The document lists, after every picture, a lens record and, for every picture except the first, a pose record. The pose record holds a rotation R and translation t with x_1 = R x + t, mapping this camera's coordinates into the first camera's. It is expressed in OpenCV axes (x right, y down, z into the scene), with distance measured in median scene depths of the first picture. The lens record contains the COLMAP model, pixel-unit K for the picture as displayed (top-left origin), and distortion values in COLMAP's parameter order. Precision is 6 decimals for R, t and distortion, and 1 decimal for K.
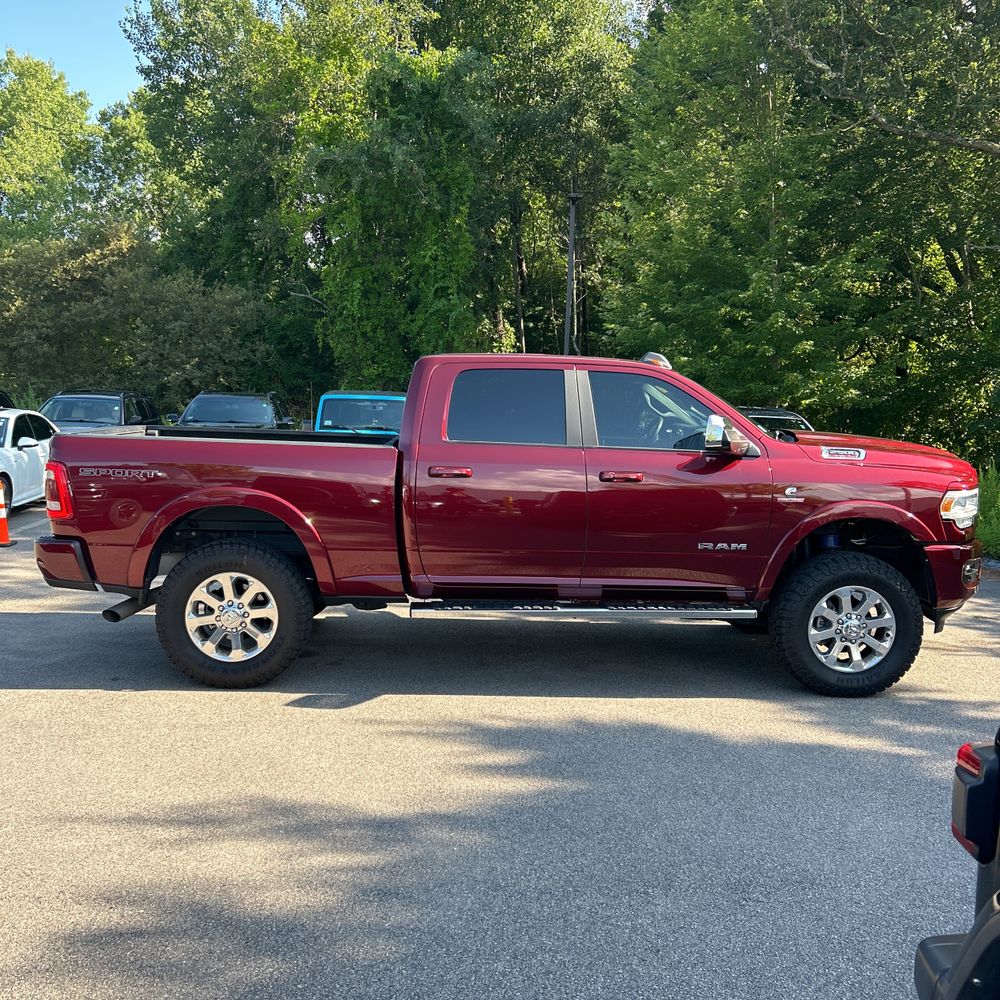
lens RADIAL K [[1013.4, 0, 501.2], [0, 1013.4, 495.9], [0, 0, 1]] dist [0.014831, 0.000000]
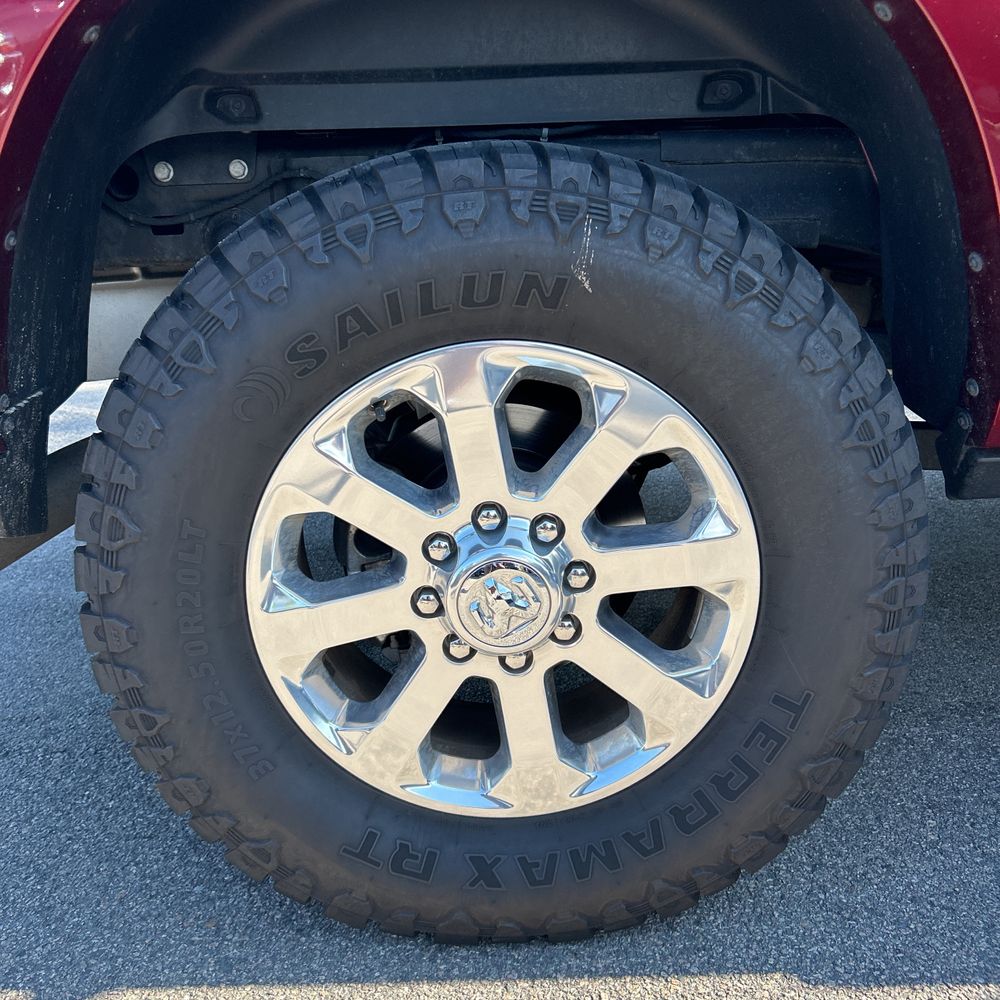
lens RADIAL K [[1013.4, 0, 498.1], [0, 1013.4, 510.3], [0, 0, 1]] dist [0.014831, 0.000000]
pose [[0.998117, -0.041183, -0.045452, -0.246904], [0.049915, 0.976045, 0.211768, 0.064299], [0.035642, -0.213638, 0.976263, 0.794943]]
